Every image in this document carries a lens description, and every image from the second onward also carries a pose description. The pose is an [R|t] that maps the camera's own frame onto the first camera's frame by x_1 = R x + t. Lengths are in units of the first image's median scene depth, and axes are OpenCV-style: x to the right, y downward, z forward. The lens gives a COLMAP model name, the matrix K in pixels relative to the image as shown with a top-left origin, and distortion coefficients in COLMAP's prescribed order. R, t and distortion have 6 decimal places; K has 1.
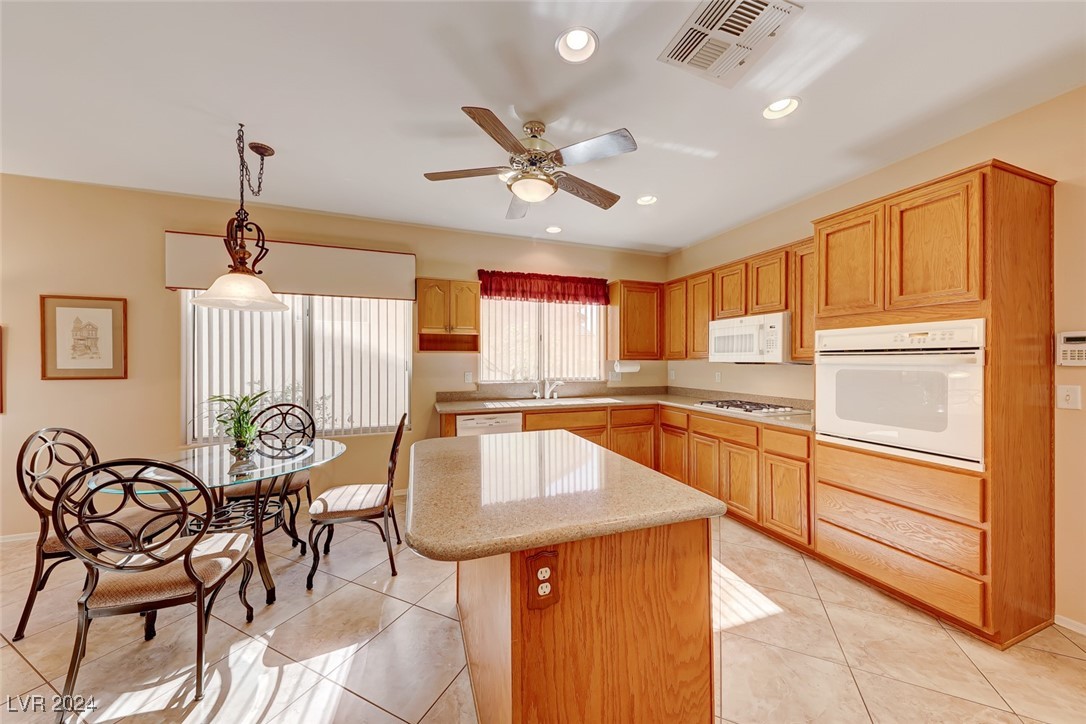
lens RADIAL K [[373.2, 0, 544.2], [0, 373.2, 359.2], [0, 0, 1]] dist [0.011795, -0.003314]
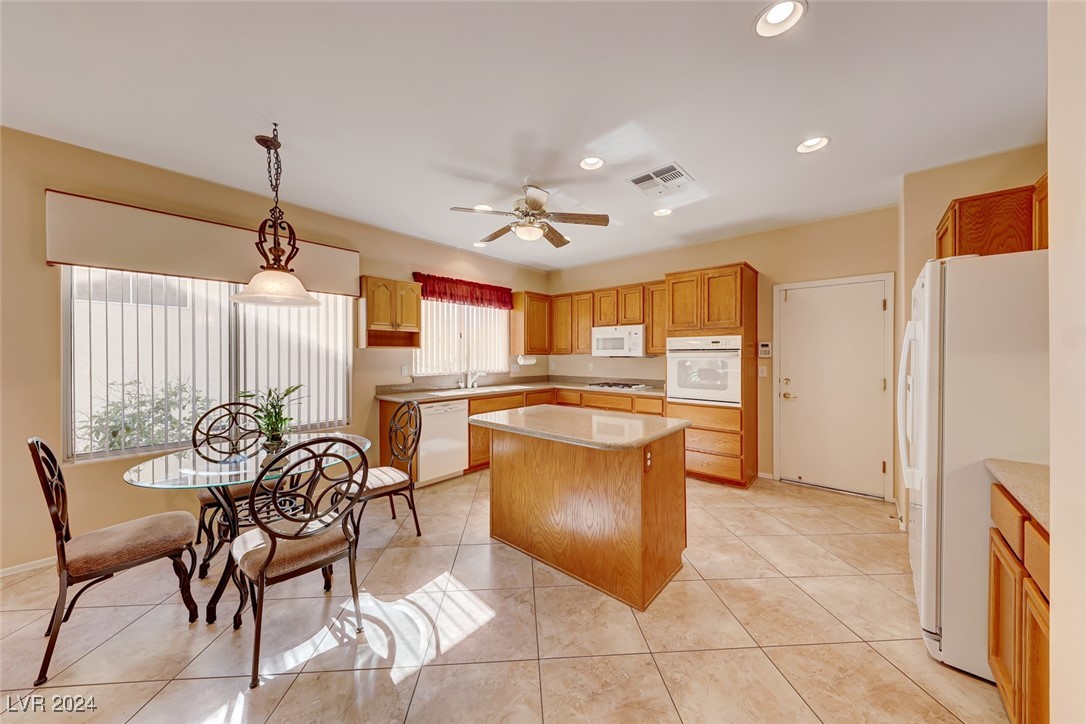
lens RADIAL K [[373.2, 0, 542.3], [0, 373.2, 354.3], [0, 0, 1]] dist [0.011795, -0.003314]
pose [[0.873943, 0.000135, 0.486028, -0.493918], [-0.000633, 0.999999, 0.000861, -0.001233], [-0.486028, -0.001060, 0.873943, -0.177098]]
